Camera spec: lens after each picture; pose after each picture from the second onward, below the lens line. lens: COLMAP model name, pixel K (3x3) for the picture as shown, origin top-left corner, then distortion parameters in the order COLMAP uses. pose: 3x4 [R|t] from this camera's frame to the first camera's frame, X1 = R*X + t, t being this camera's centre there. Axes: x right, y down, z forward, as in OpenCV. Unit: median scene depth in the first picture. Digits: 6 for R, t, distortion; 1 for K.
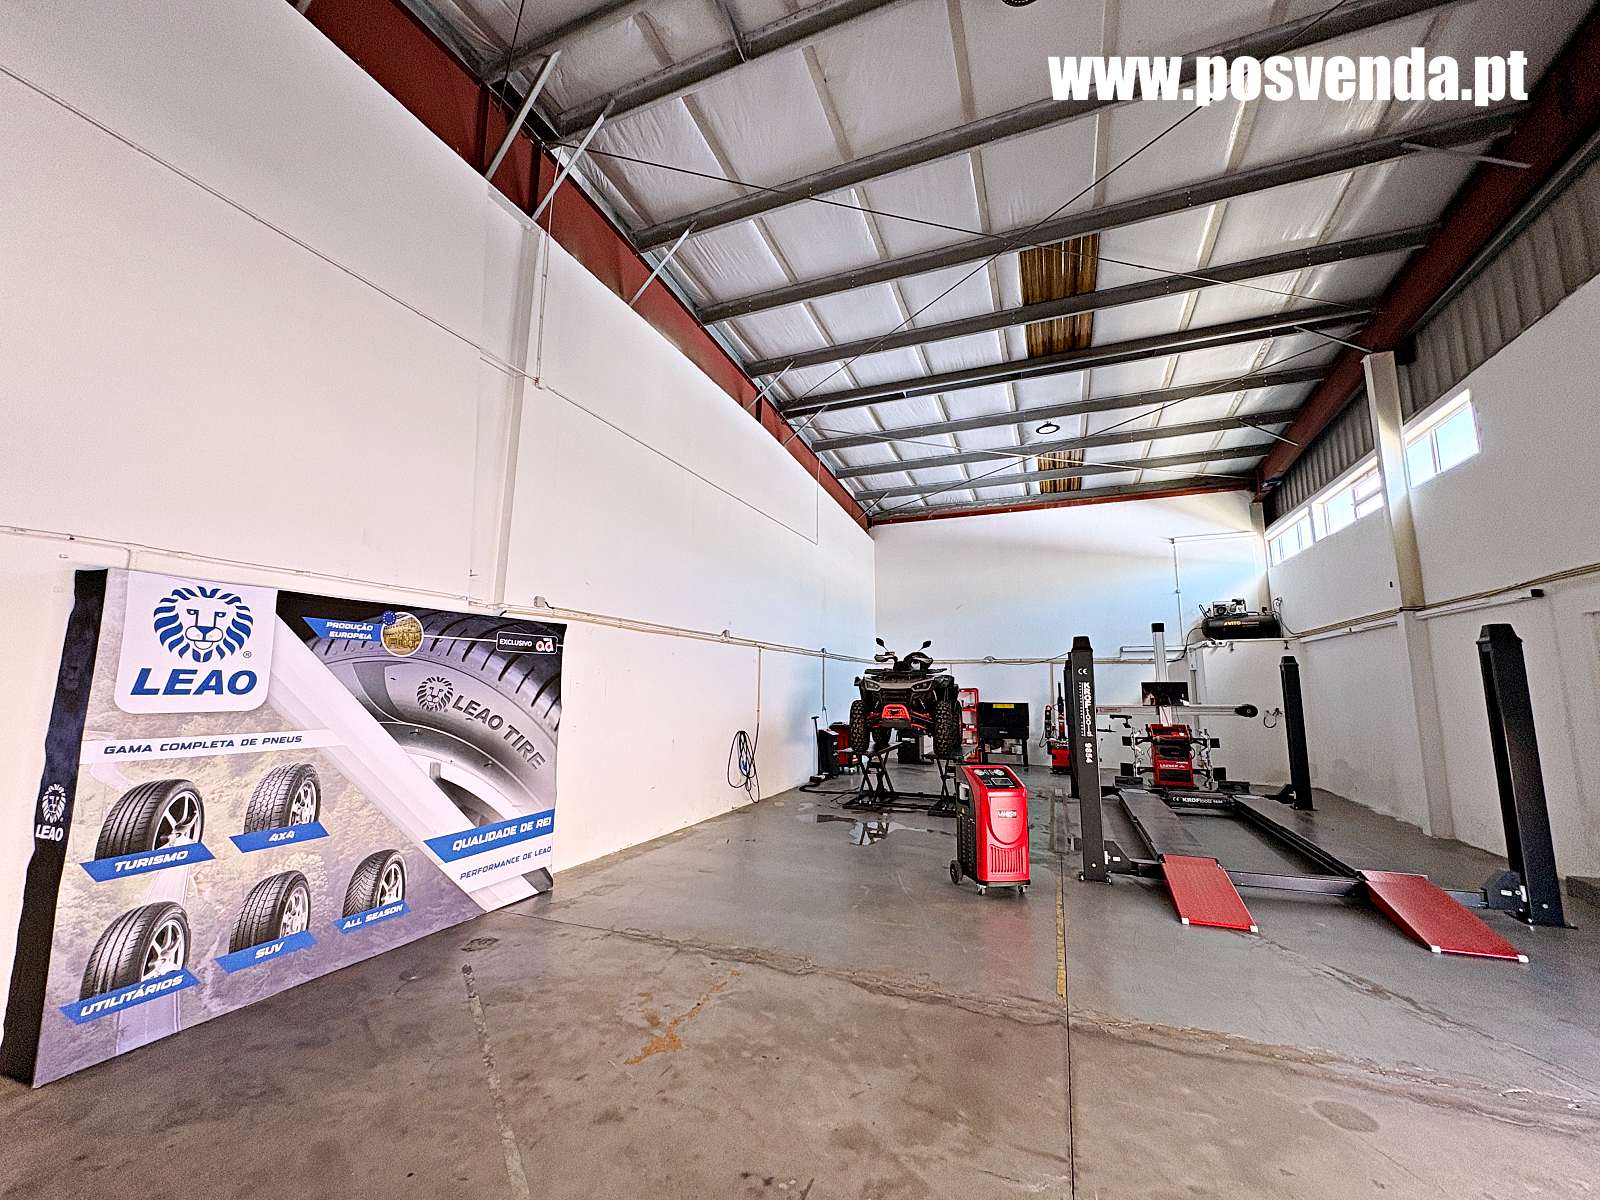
lens RADIAL K [[641.2, 0, 800.0], [0, 641.2, 600.0], [0, 0, 1]] dist [0.002454, -0.000254]
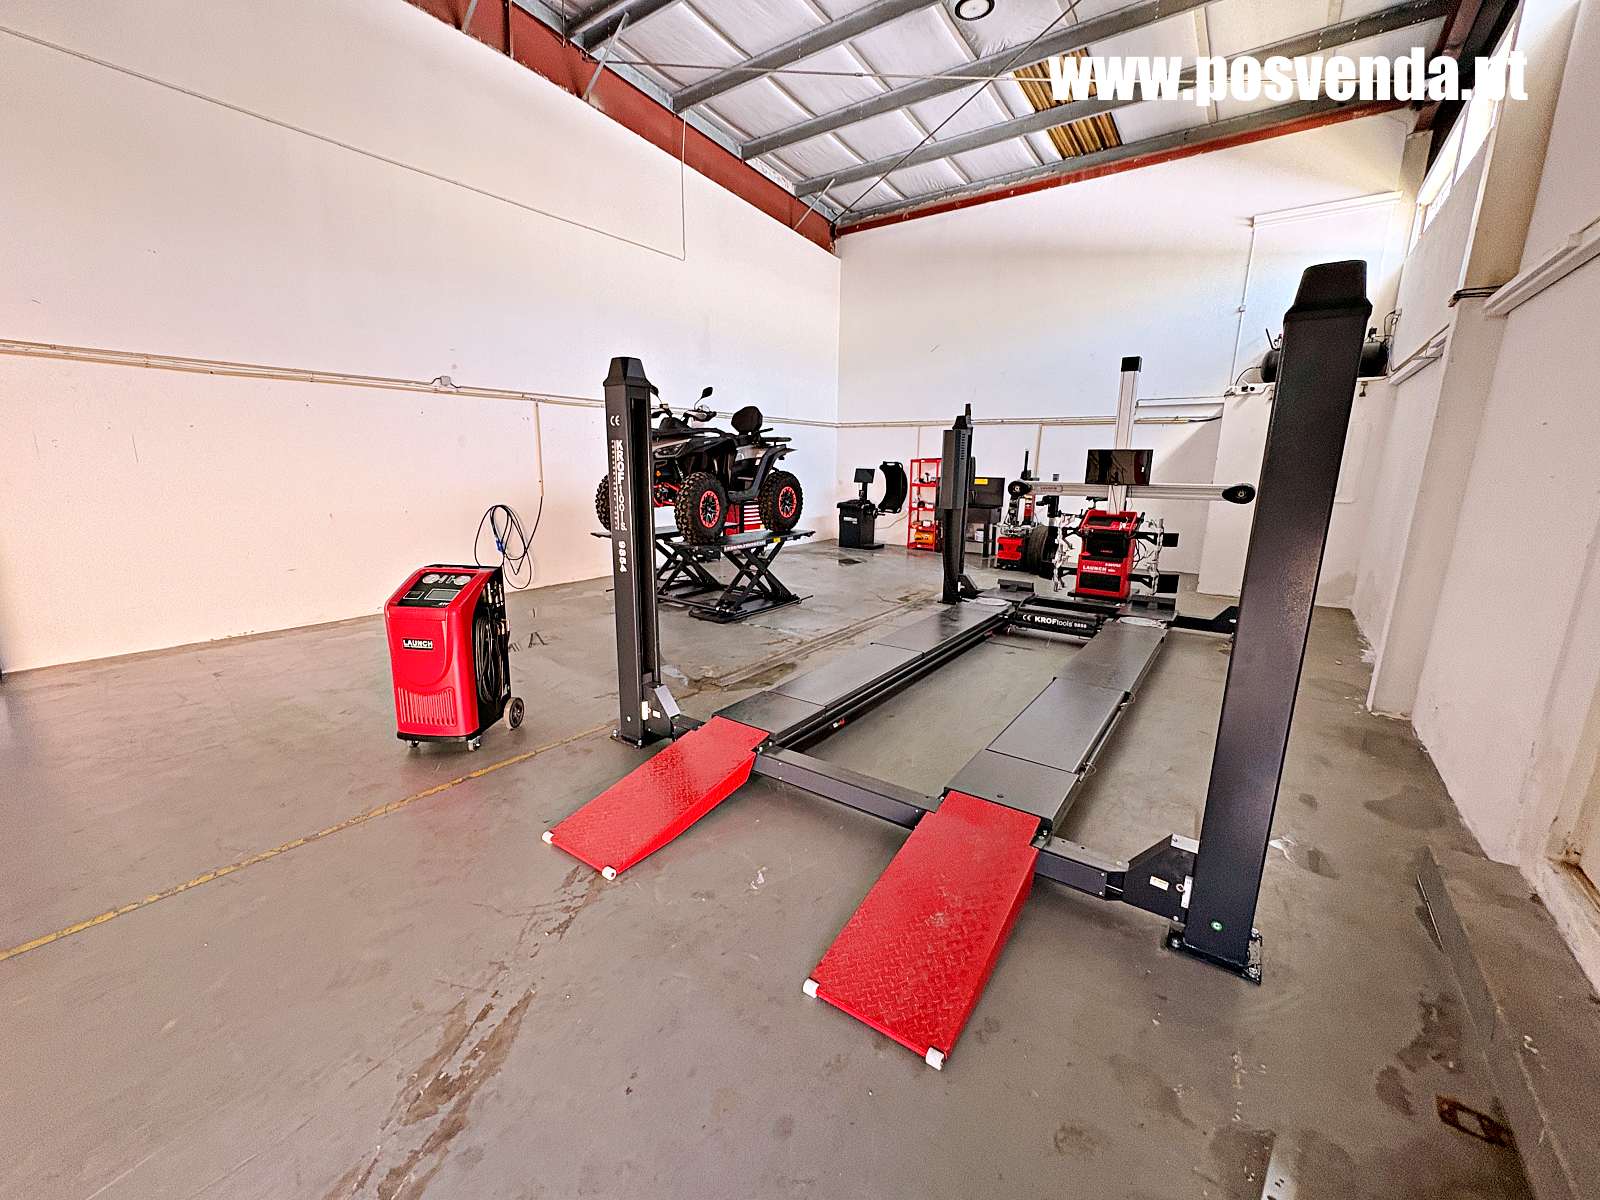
lens RADIAL K [[641.2, 0, 800.0], [0, 641.2, 600.0], [0, 0, 1]] dist [0.002454, -0.000254]
pose [[0.969914, 0.060768, -0.235743, 0.415311], [0.024409, 0.939192, 0.342524, 0.037888], [0.242222, -0.337973, 0.909452, 0.252253]]
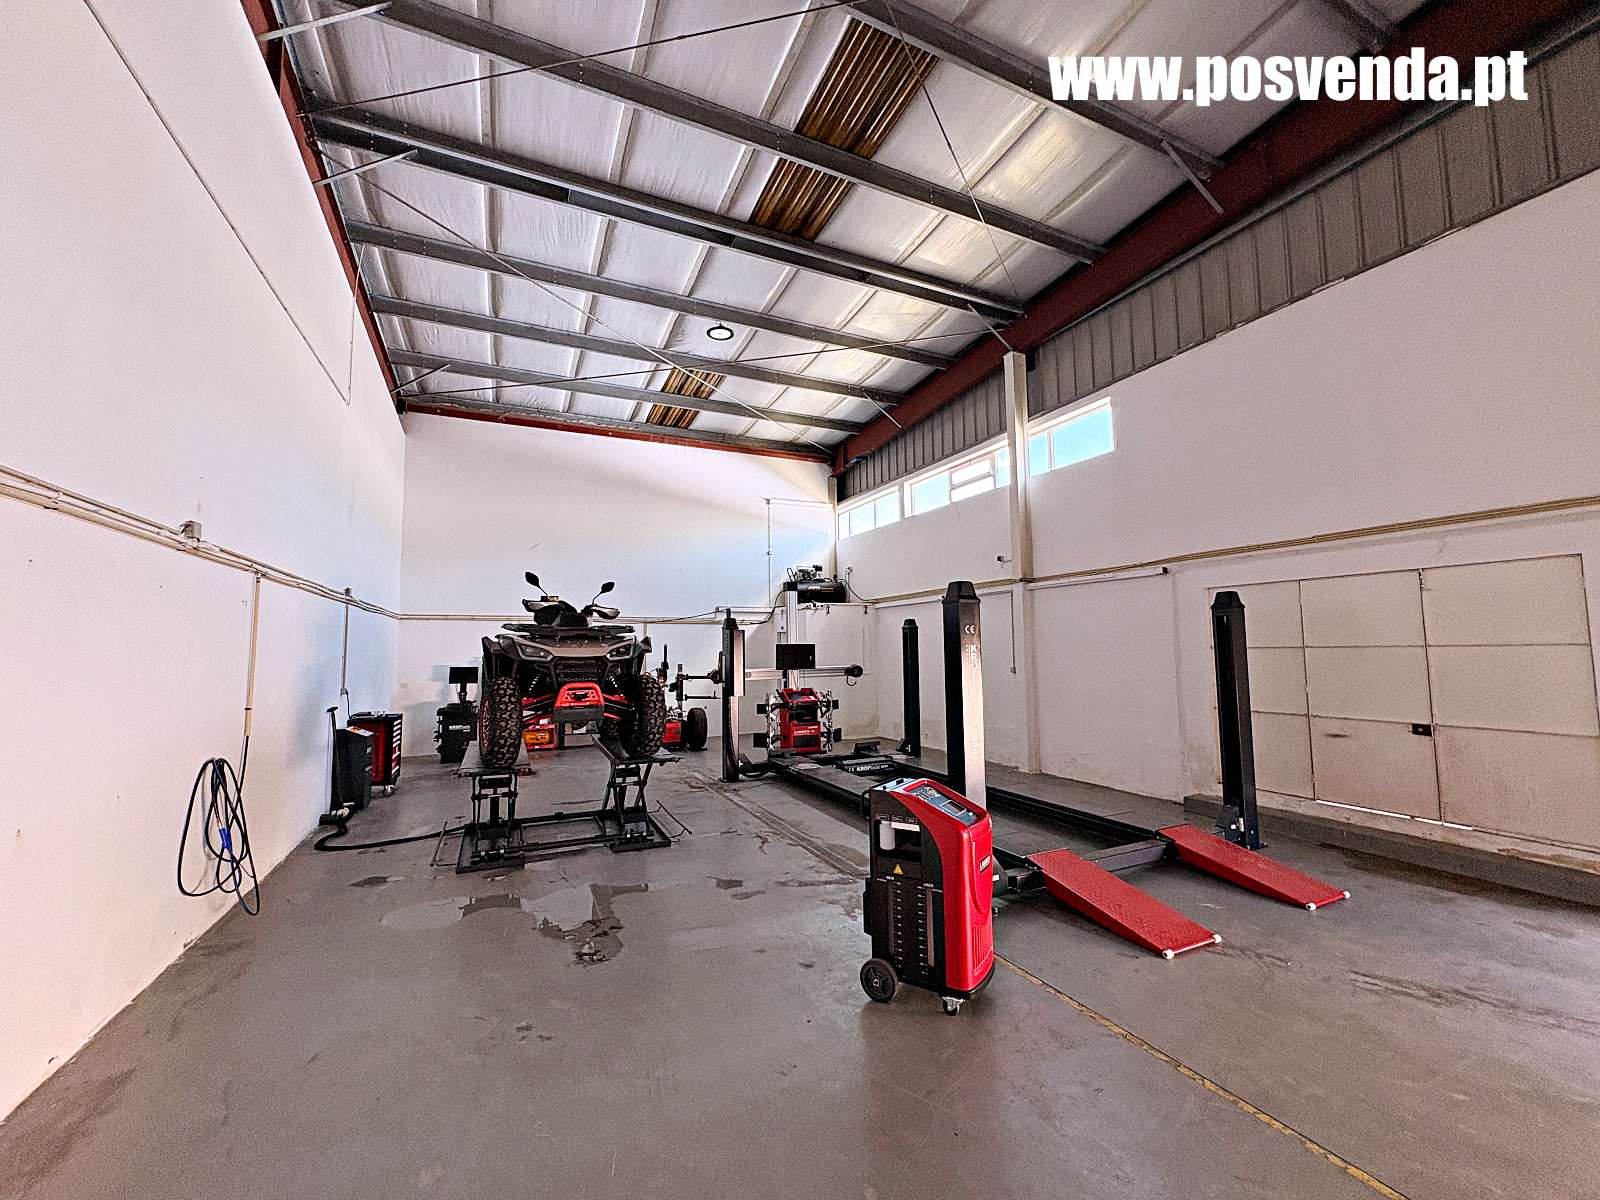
lens RADIAL K [[638.3, 0, 799.8], [0, 638.3, 604.2], [0, 0, 1]] dist [-0.000149, -0.000036]
pose [[0.684874, 0.041233, 0.727494, -0.117133], [-0.087968, 0.995774, 0.026376, 0.044659], [-0.723332, -0.082061, 0.685607, 0.359830]]
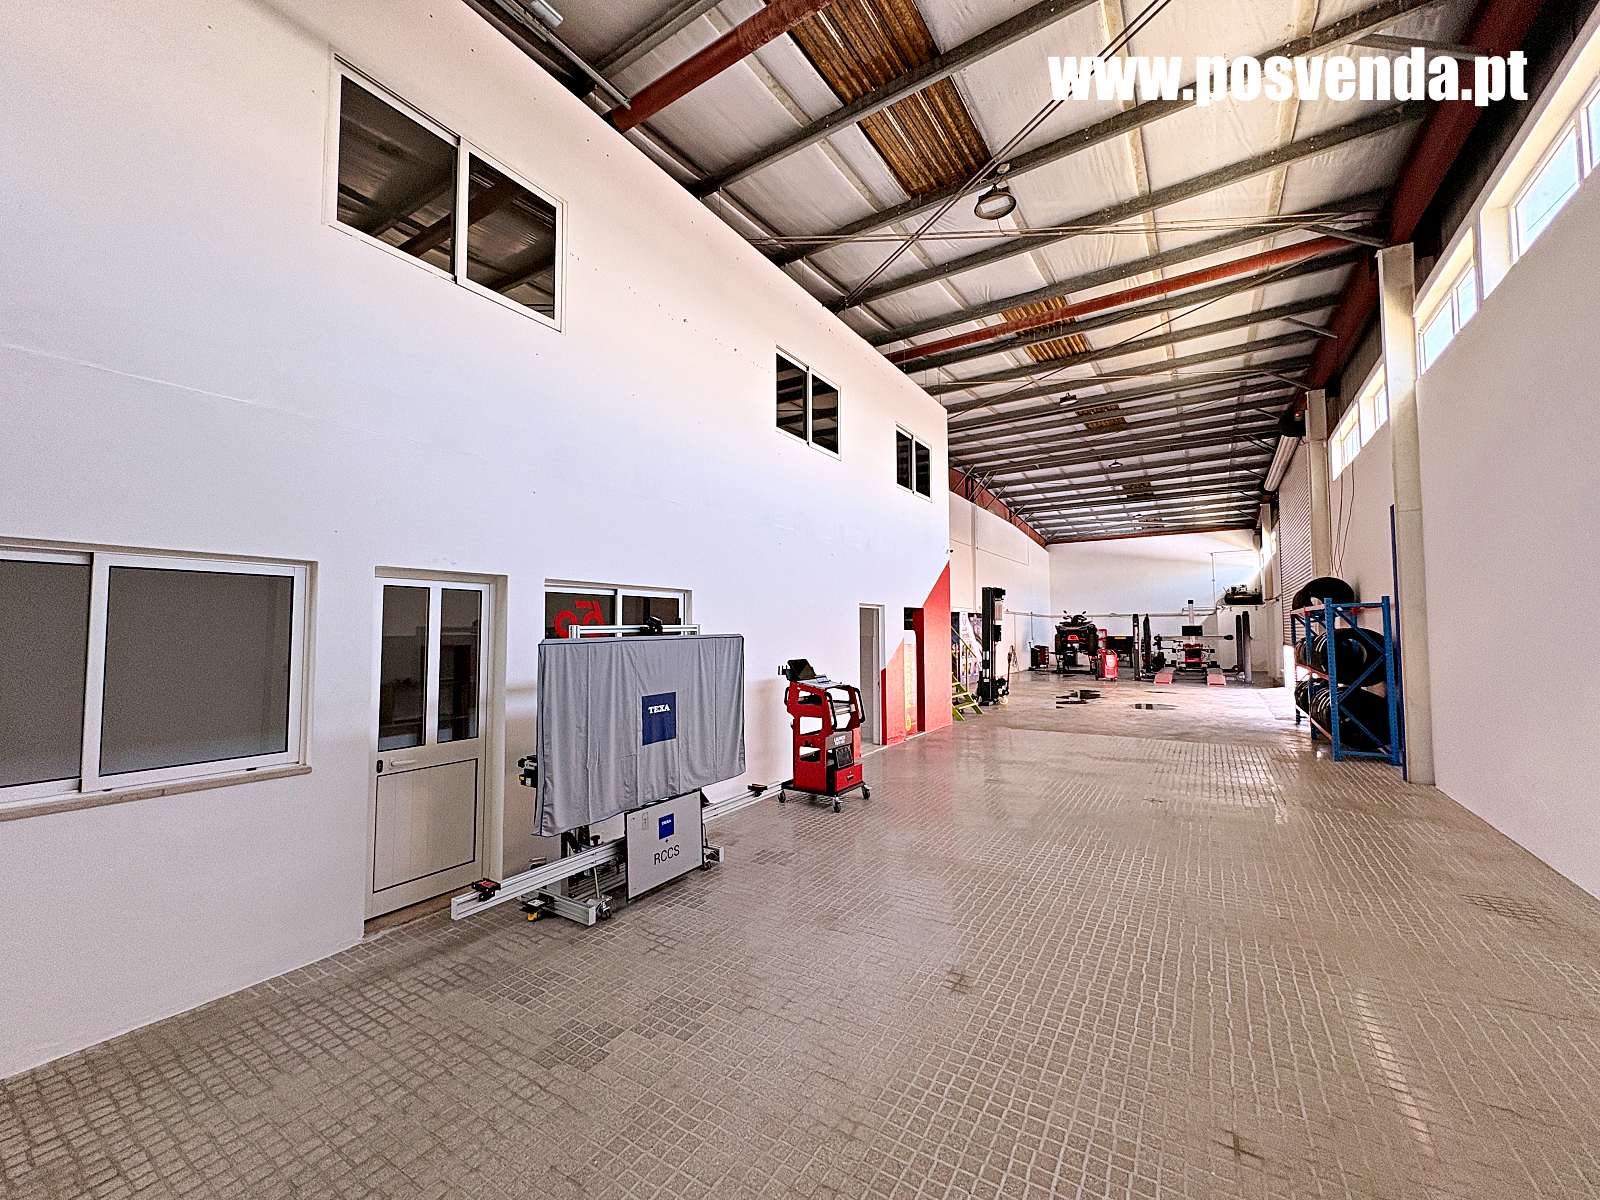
lens RADIAL K [[641.2, 0, 800.0], [0, 641.2, 600.0], [0, 0, 1]] dist [0.002454, -0.000254]
pose [[0.982573, -0.017125, -0.185084, -0.397224], [0.033563, 0.995725, 0.086052, -0.213673], [0.182820, -0.090765, 0.978948, -1.536874]]
